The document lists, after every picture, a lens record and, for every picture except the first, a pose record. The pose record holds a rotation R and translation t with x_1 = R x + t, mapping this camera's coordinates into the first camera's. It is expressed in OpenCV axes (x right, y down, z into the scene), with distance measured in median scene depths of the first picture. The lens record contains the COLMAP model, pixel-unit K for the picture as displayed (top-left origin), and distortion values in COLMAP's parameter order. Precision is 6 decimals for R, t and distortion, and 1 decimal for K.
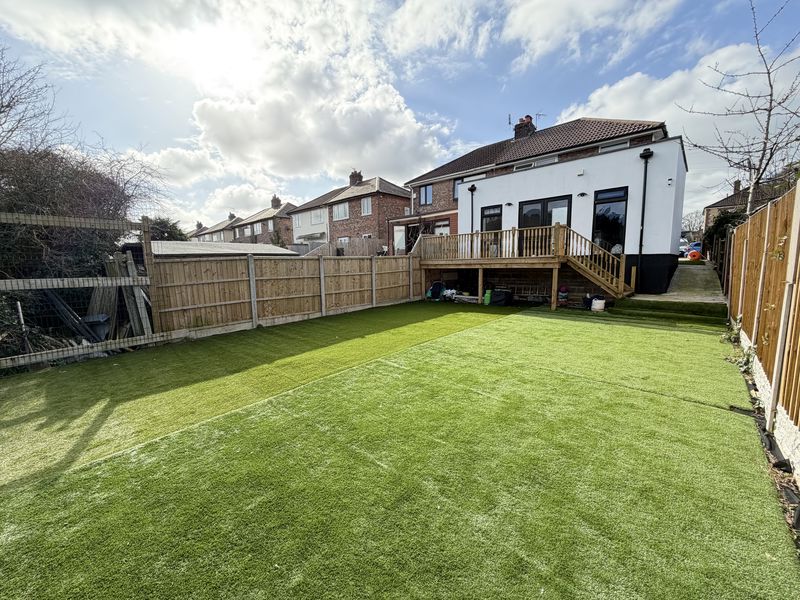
lens RADIAL K [[316.6, 0, 398.0], [0, 316.6, 300.0], [0, 0, 1]] dist [-0.000481, -0.000107]
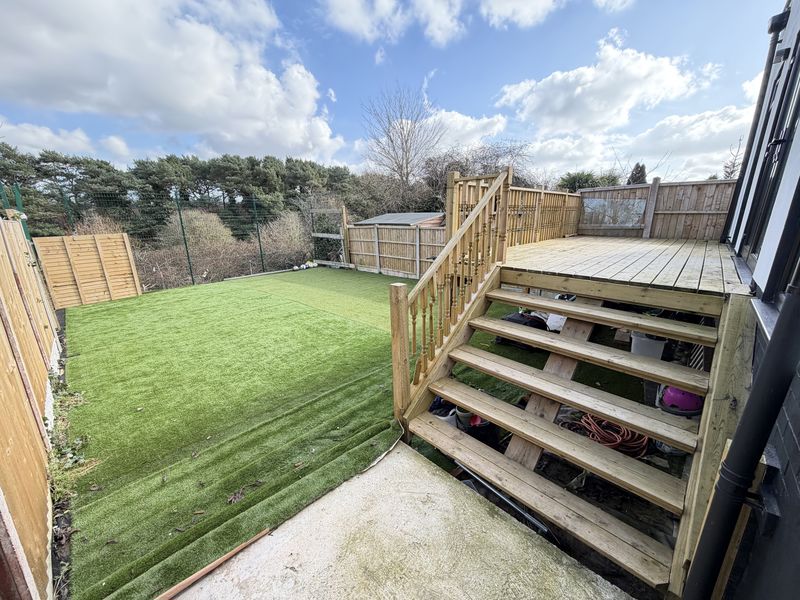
lens RADIAL K [[316.6, 0, 398.0], [0, 316.6, 300.0], [0, 0, 1]] dist [-0.000481, -0.000107]
pose [[-0.014651, 0.271636, -0.962288, 0.910818], [-0.103508, 0.956809, 0.271666, -0.185234], [0.994521, 0.103584, 0.014098, 0.933237]]
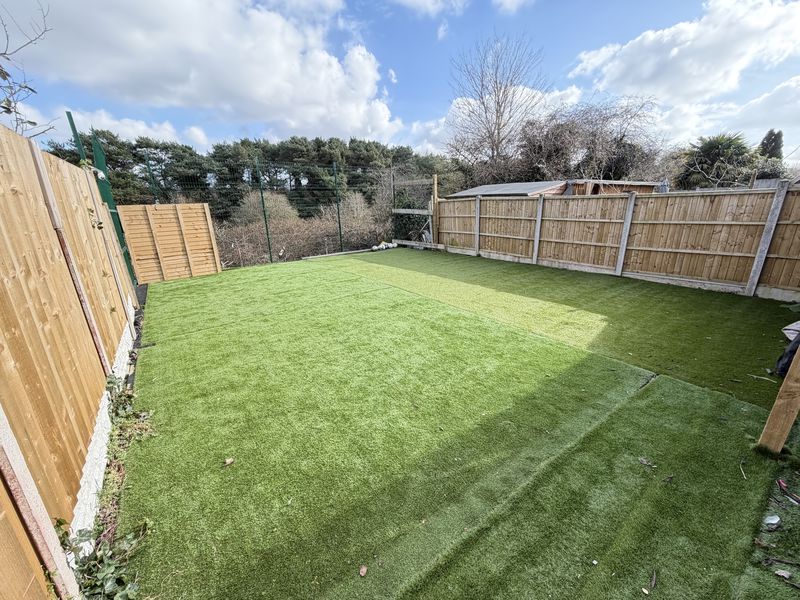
lens RADIAL K [[311.2, 0, 399.3], [0, 311.2, 305.4], [0, 0, 1]] dist [0.000019, -0.000188]
pose [[-0.174035, 0.328263, -0.928415, 0.721588], [-0.099349, 0.932140, 0.348203, -0.114808], [0.979715, 0.152836, -0.129612, 0.763567]]
